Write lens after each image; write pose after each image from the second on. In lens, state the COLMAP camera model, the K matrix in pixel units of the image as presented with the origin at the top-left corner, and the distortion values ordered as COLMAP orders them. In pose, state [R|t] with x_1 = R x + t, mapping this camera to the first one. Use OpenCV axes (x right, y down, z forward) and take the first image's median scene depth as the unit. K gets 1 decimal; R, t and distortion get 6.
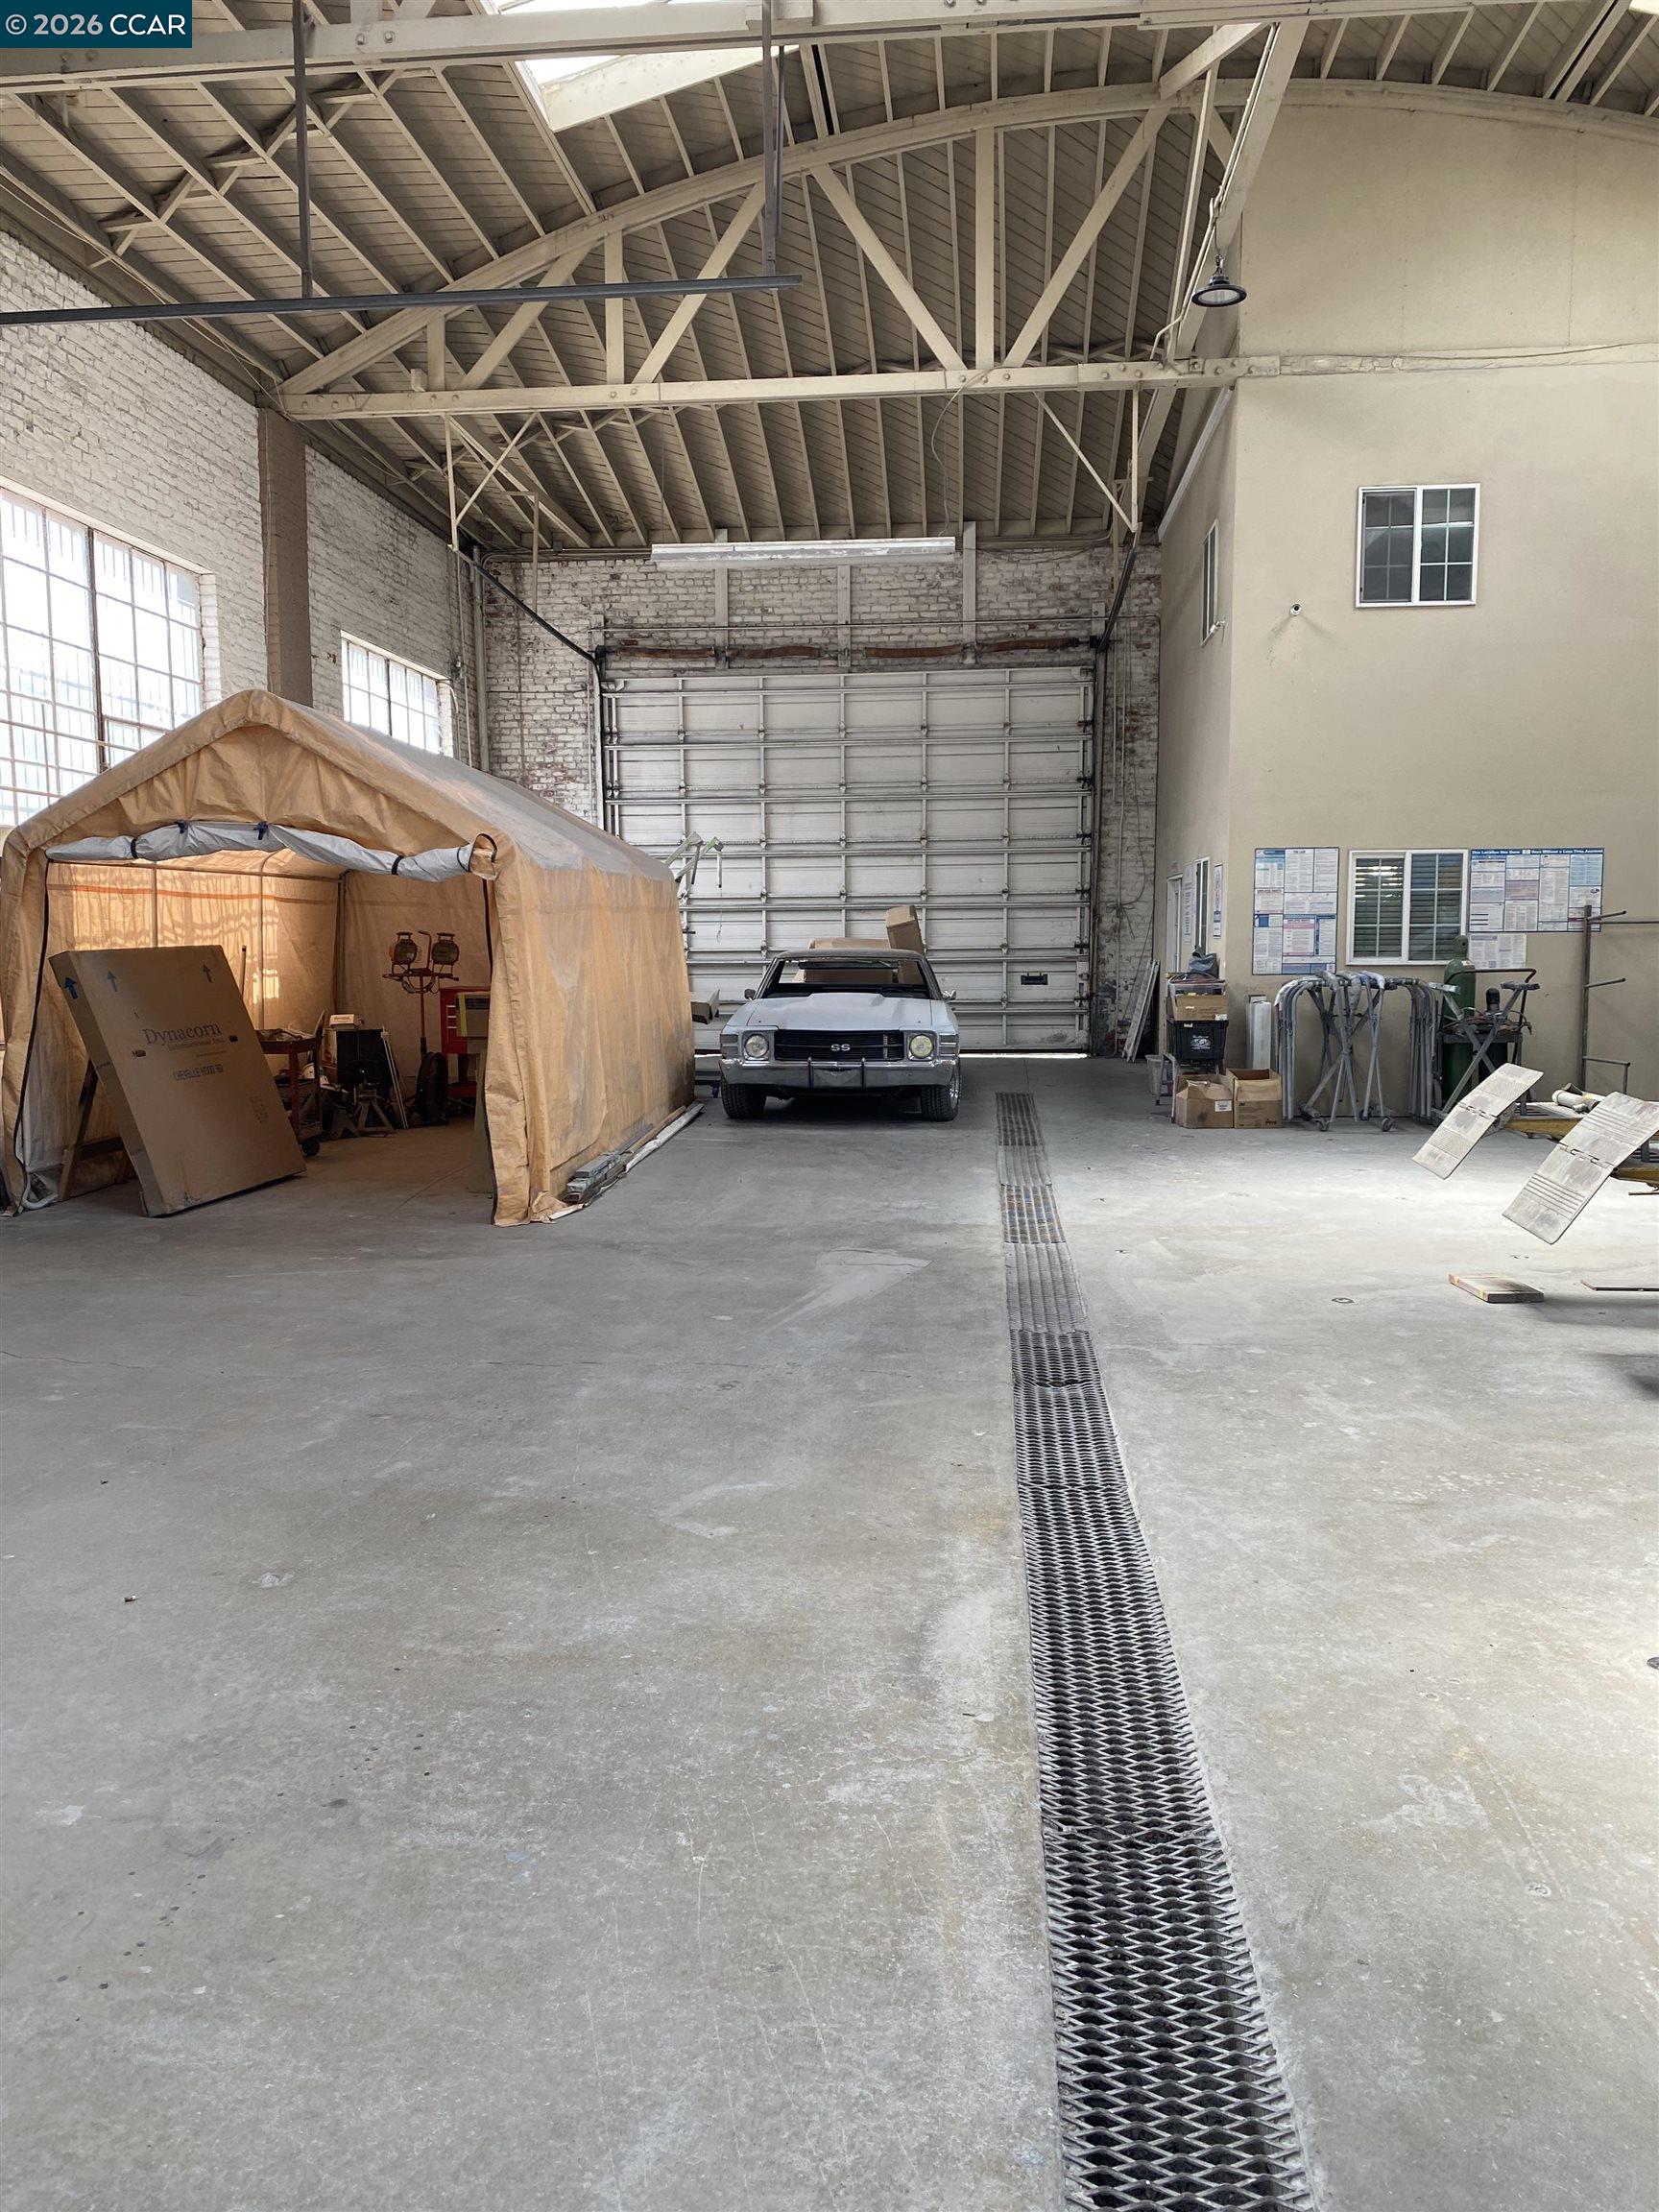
lens RADIAL K [[1662.2, 0, 830.2], [0, 1662.2, 1107.1], [0, 0, 1]] dist [0.002037, 0.000012]
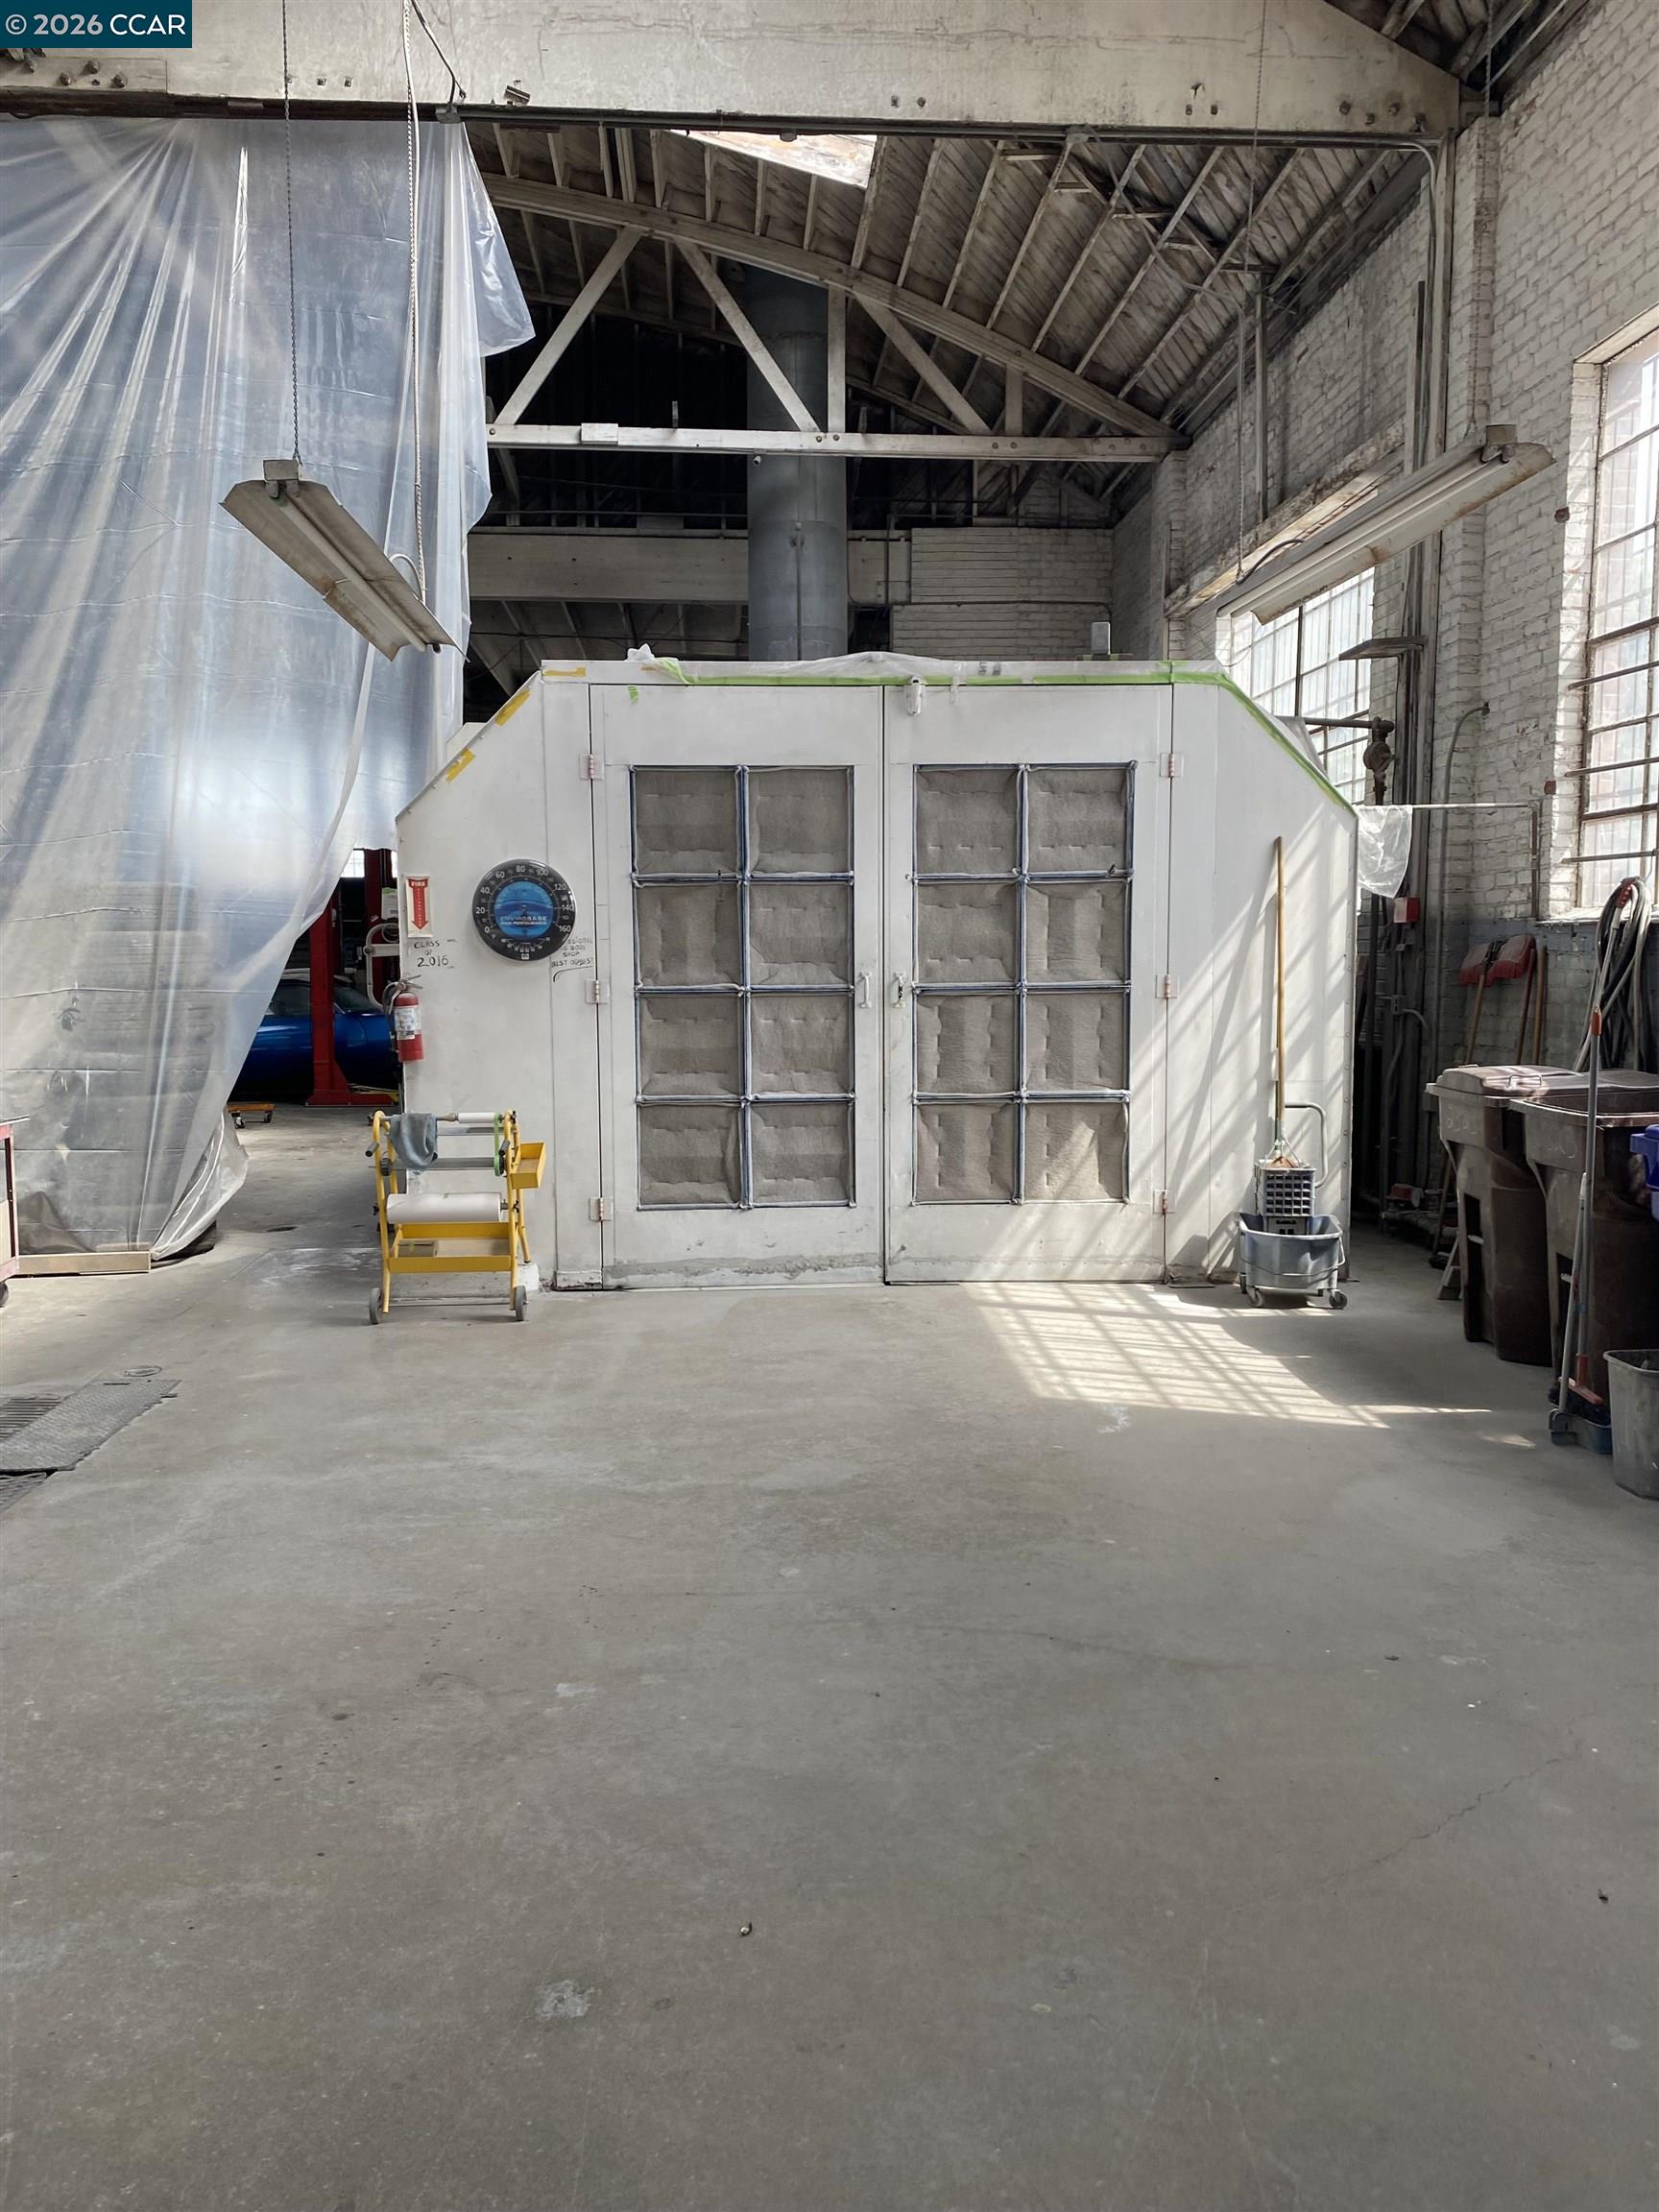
lens RADIAL K [[1662.2, 0, 827.8], [0, 1662.2, 1107.8], [0, 0, 1]] dist [0.002037, 0.000012]
pose [[-0.987537, 0.022144, -0.155819, -0.461181], [-0.010363, 0.978755, 0.204772, -0.236389], [0.157043, 0.203835, -0.966327, 2.091262]]
